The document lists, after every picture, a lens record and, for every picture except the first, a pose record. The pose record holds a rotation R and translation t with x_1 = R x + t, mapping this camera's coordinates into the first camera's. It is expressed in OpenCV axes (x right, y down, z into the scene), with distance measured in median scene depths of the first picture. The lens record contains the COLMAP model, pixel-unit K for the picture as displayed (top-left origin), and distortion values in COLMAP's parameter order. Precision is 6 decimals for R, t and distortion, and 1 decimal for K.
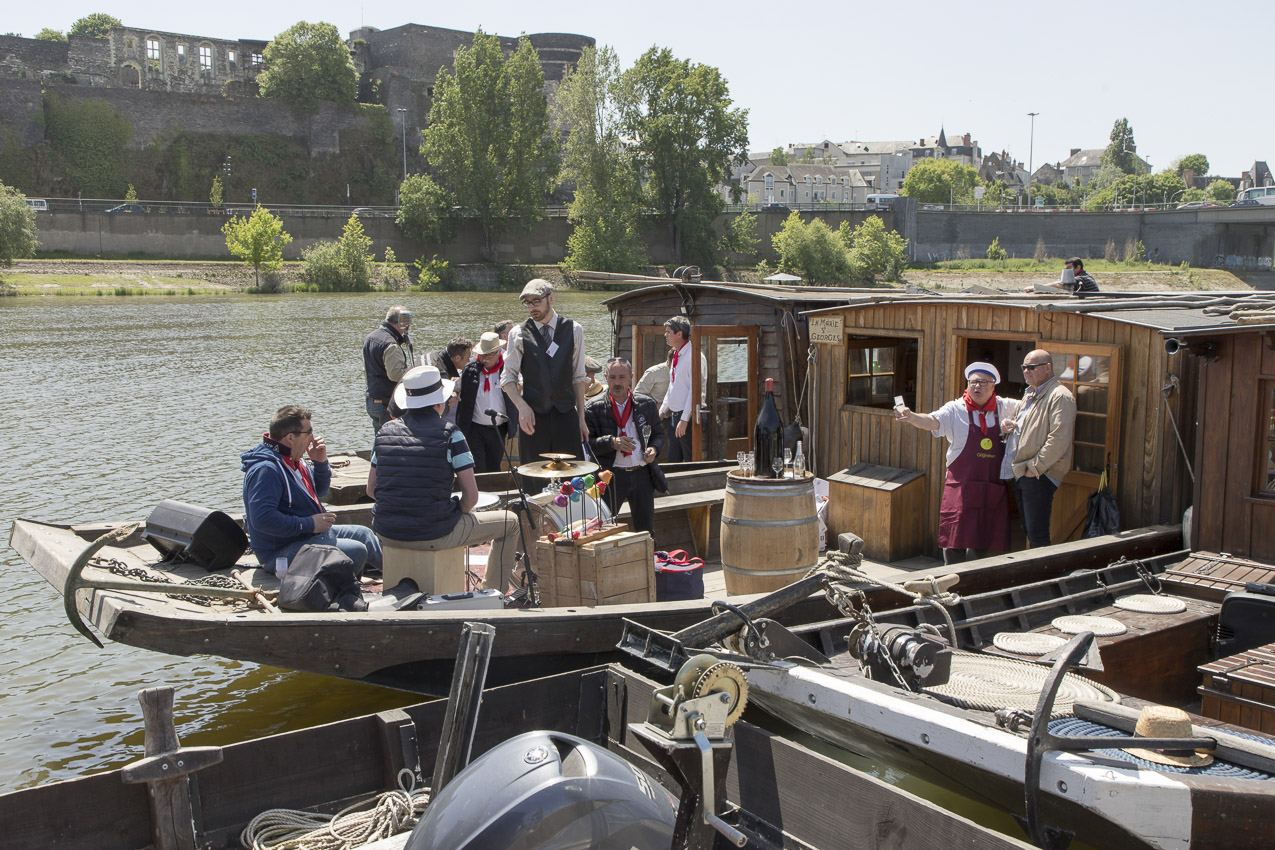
lens RADIAL K [[1249.0, 0, 625.7], [0, 1249.0, 404.2], [0, 0, 1]] dist [-0.007957, 0.000000]
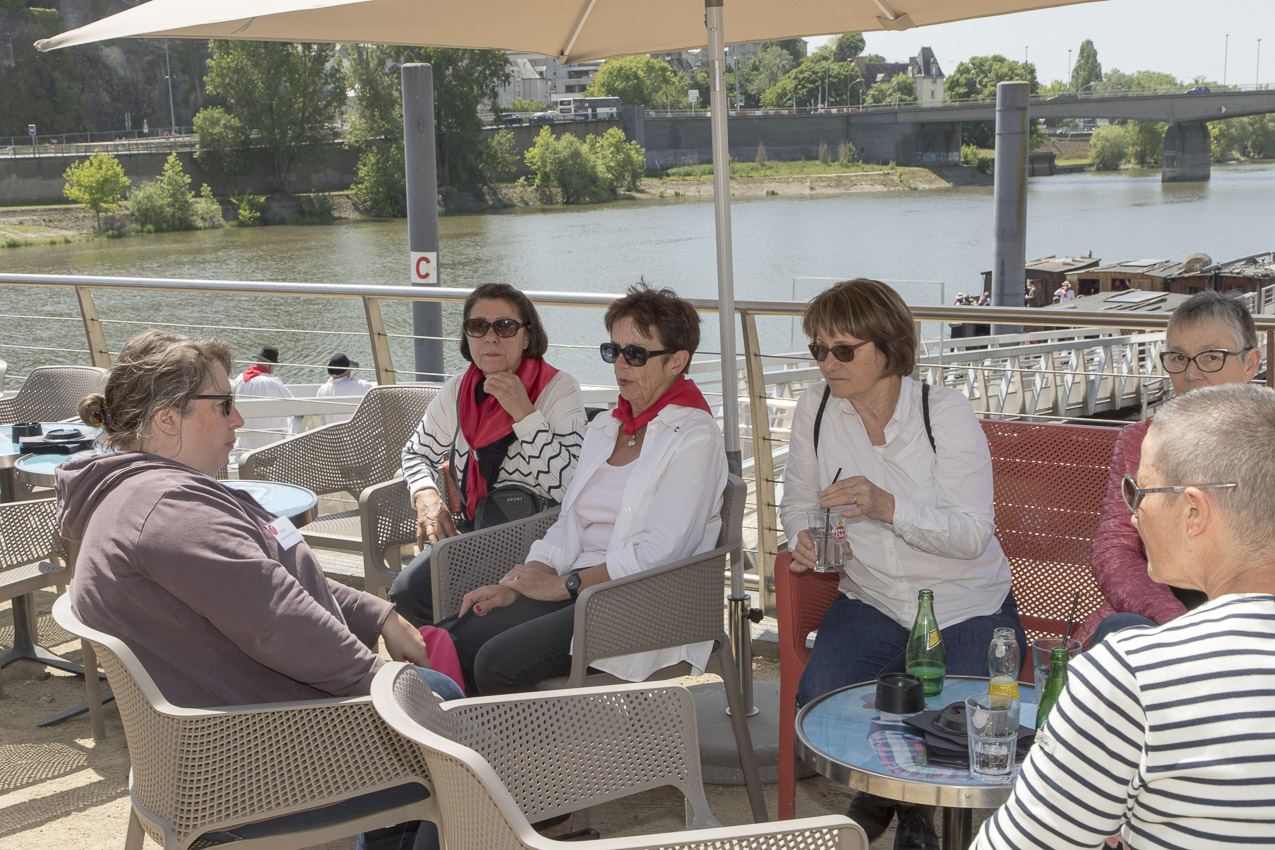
lens RADIAL K [[1602.5, 0, 629.8], [0, 1602.5, 429.6], [0, 0, 1]] dist [0.032890, 0.000000]
pose [[0.949276, -0.085196, 0.302683, -0.311698], [0.065571, 0.995068, 0.074435, -0.002980], [-0.307532, -0.050812, 0.950180, -0.392797]]
